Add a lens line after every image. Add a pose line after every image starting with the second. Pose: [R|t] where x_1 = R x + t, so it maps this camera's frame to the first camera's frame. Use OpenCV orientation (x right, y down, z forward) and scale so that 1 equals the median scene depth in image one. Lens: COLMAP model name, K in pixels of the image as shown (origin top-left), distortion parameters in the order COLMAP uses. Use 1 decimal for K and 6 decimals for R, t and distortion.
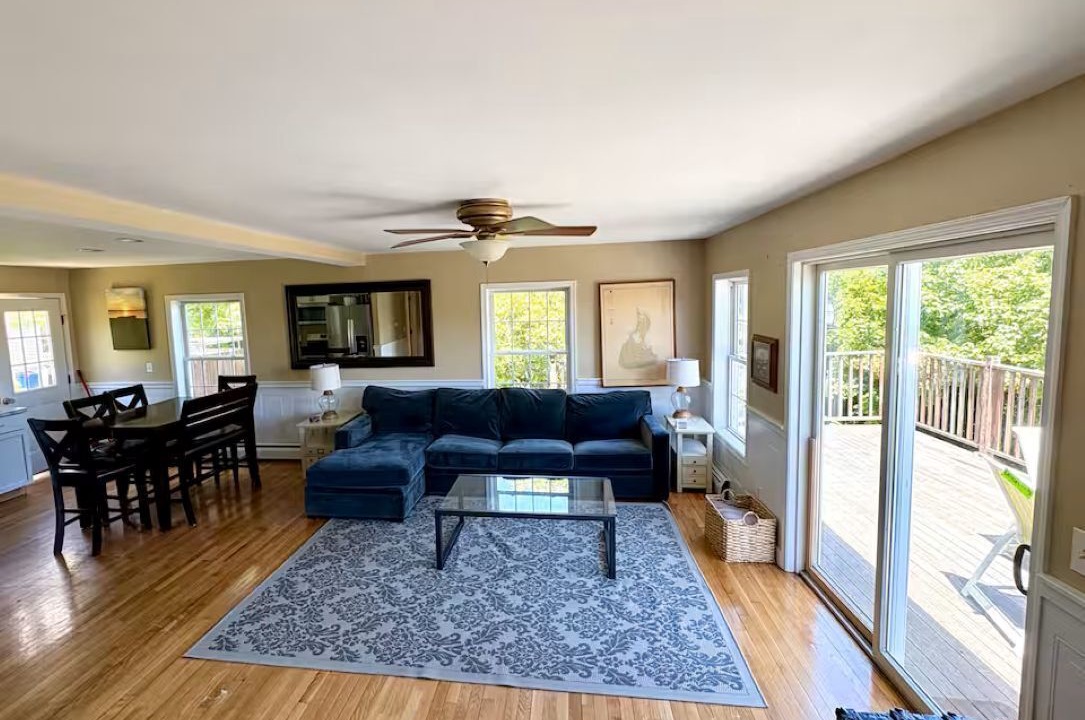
lens RADIAL K [[584.4, 0, 541.8], [0, 584.4, 325.8], [0, 0, 1]] dist [-0.000118, -0.000218]
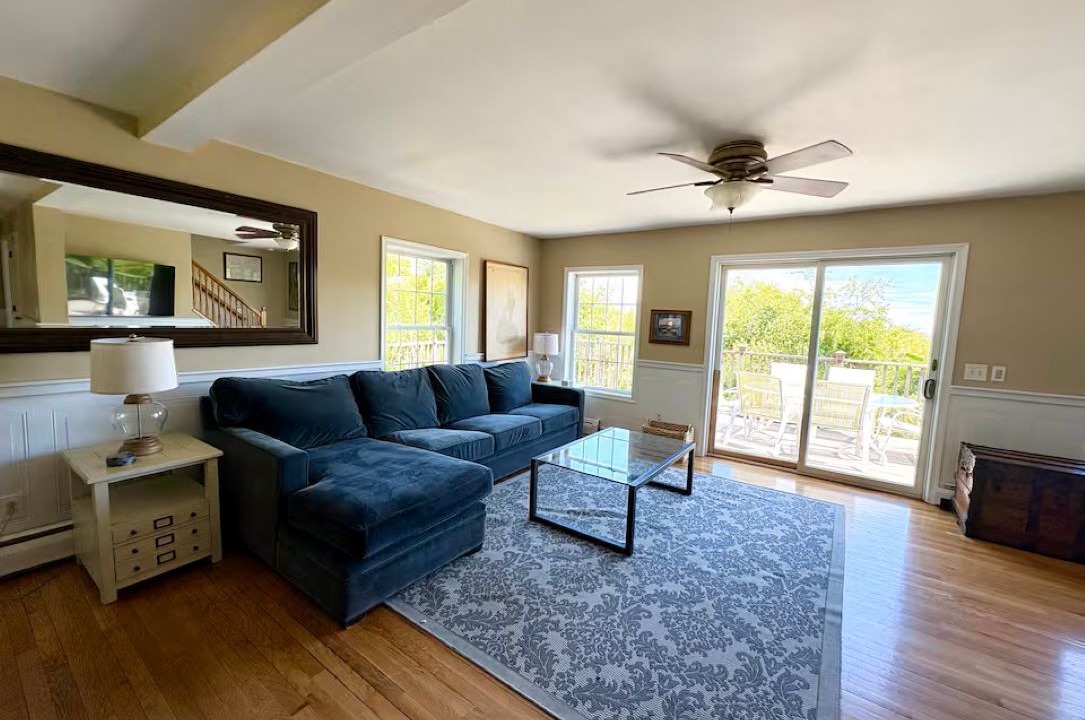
lens RADIAL K [[433.1, 0, 542.8], [0, 433.1, 356.8], [0, 0, 1]] dist [-0.000215, 0.000088]
pose [[0.442390, -0.031964, 0.896253, -0.687676], [0.002836, 0.999409, 0.034244, 0.089450], [-0.896818, -0.012608, 0.442220, 0.726364]]
